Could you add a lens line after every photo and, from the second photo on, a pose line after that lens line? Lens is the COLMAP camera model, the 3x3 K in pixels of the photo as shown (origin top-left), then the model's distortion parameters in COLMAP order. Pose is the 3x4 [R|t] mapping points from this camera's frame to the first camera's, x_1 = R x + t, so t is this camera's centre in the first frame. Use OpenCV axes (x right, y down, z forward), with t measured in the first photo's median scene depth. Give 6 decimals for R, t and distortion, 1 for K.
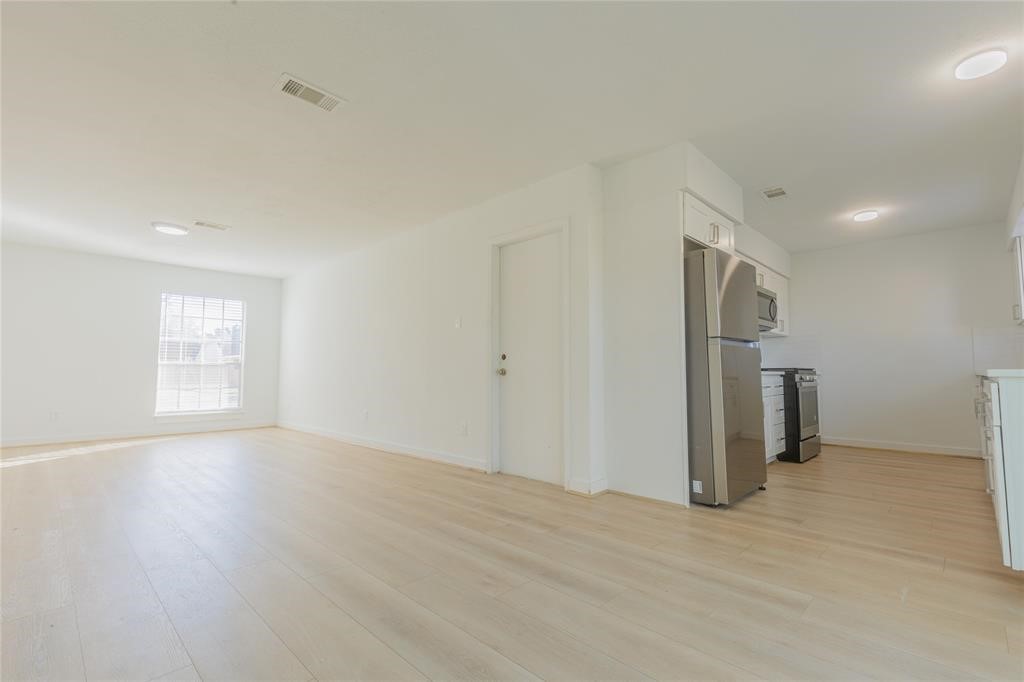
lens RADIAL K [[460.9, 0, 512.7], [0, 460.9, 329.8], [0, 0, 1]] dist [0.000280, -0.000014]
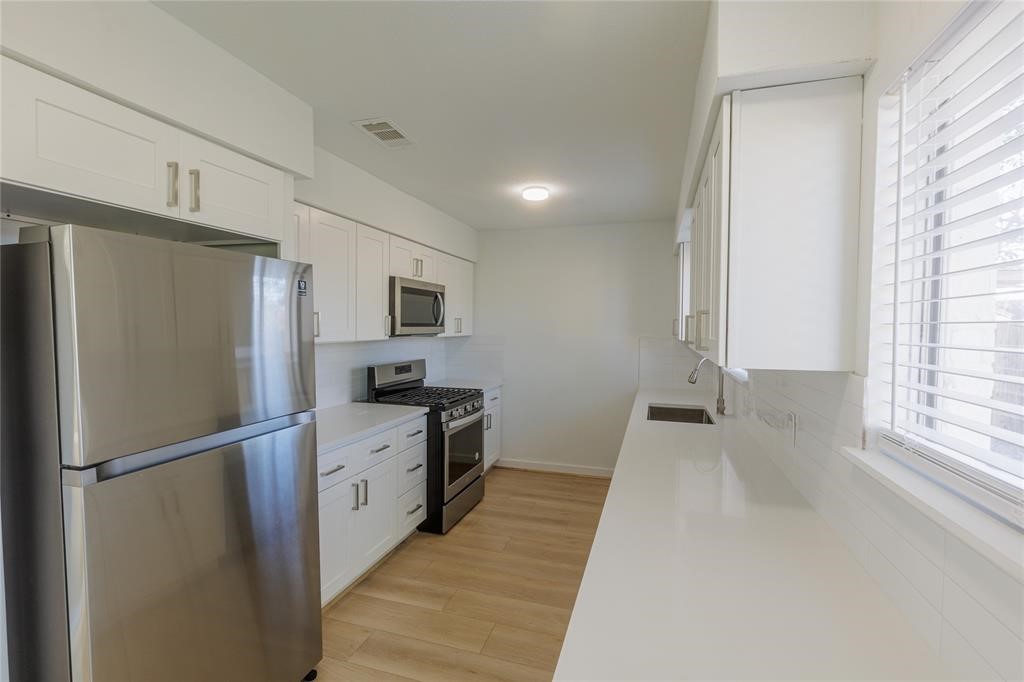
lens RADIAL K [[470.9, 0, 512.0], [0, 470.9, 341.0], [0, 0, 1]] dist [0.014771, 0.000244]
pose [[0.888826, -0.020572, 0.457784, 0.383874], [-0.034900, 0.993051, 0.112388, -0.096319], [-0.456915, -0.115871, 0.881931, 0.330934]]
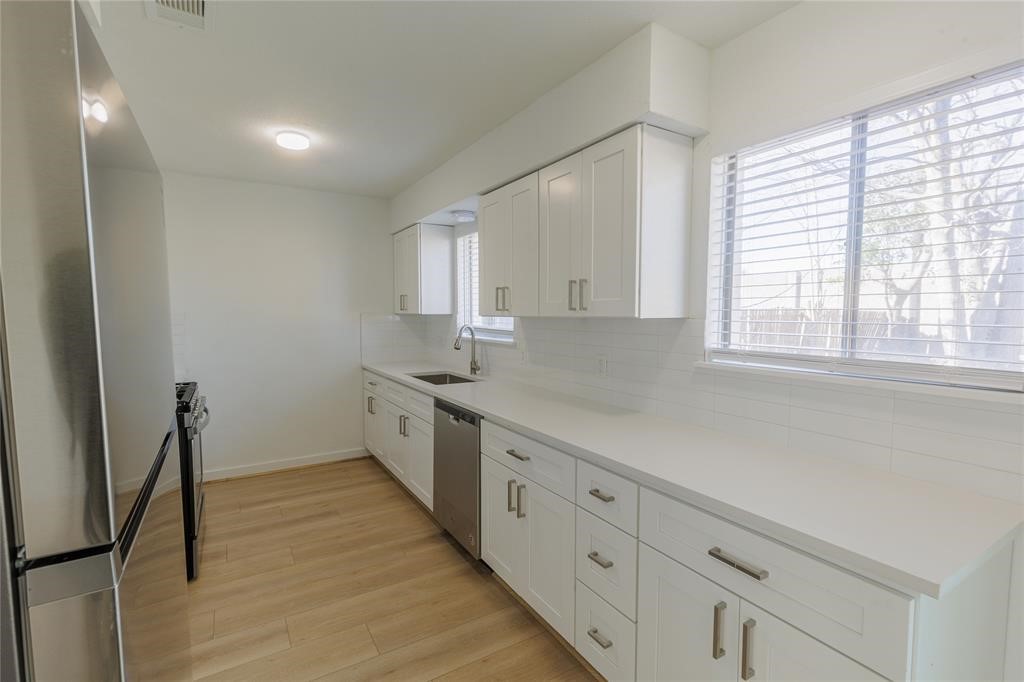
lens RADIAL K [[470.9, 0, 512.0], [0, 470.9, 341.0], [0, 0, 1]] dist [0.014771, 0.000244]
pose [[0.243897, -0.071758, 0.967143, 0.207839], [-0.078781, 0.992497, 0.093506, -0.062553], [-0.966596, -0.098998, 0.236414, 0.531336]]
